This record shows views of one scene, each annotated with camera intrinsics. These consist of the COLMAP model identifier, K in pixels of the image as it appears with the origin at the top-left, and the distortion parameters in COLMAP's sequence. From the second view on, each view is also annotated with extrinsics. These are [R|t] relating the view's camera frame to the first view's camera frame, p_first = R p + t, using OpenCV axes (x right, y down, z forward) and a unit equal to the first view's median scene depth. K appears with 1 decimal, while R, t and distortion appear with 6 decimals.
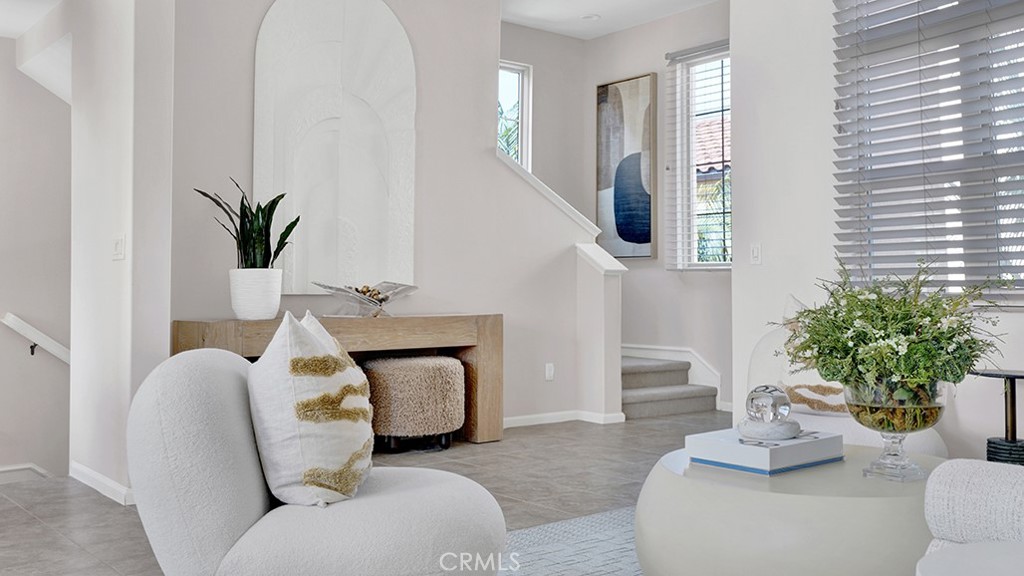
lens RADIAL K [[993.4, 0, 483.8], [0, 993.4, 297.0], [0, 0, 1]] dist [0.088032, 0.000000]
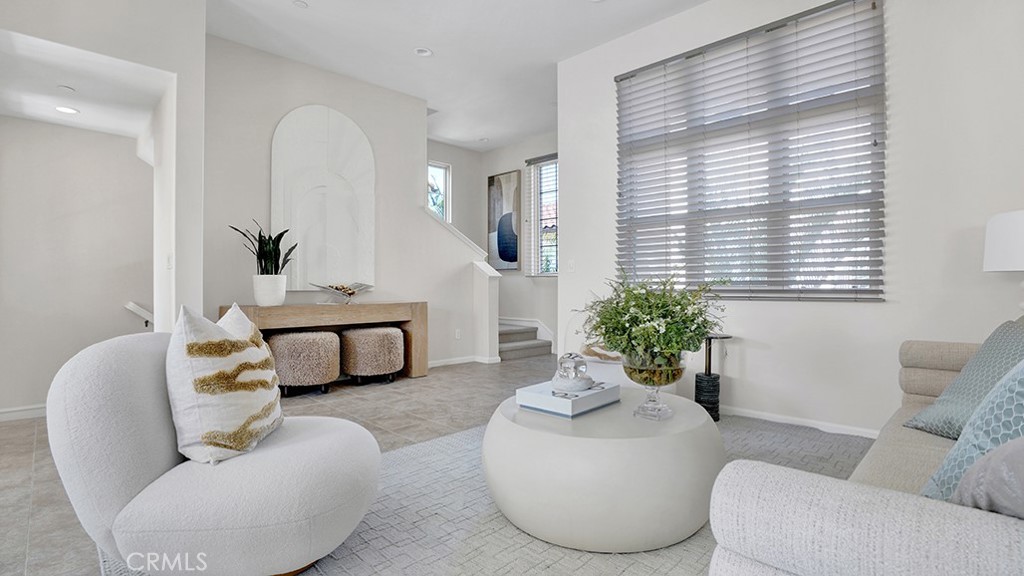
lens RADIAL K [[485.1, 0, 505.8], [0, 485.1, 288.4], [0, 0, 1]] dist [-0.046736, 0.012033]
pose [[0.992767, -0.001472, 0.120052, 0.060317], [0.002154, 0.999982, -0.005554, -0.000872], [-0.120042, 0.005772, 0.992752, 0.181694]]
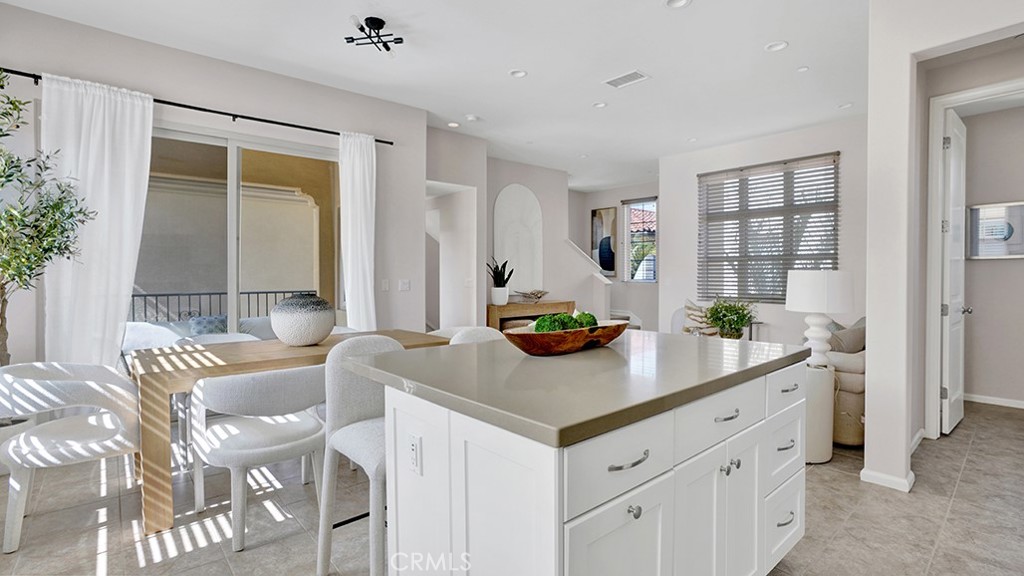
lens RADIAL K [[485.1, 0, 513.6], [0, 485.1, 283.1], [0, 0, 1]] dist [-0.046736, 0.012033]
pose [[0.997574, -0.004312, 0.069479, -0.286704], [0.003628, 0.999944, 0.009974, -0.054644], [-0.069518, -0.009697, 0.997534, -0.398827]]
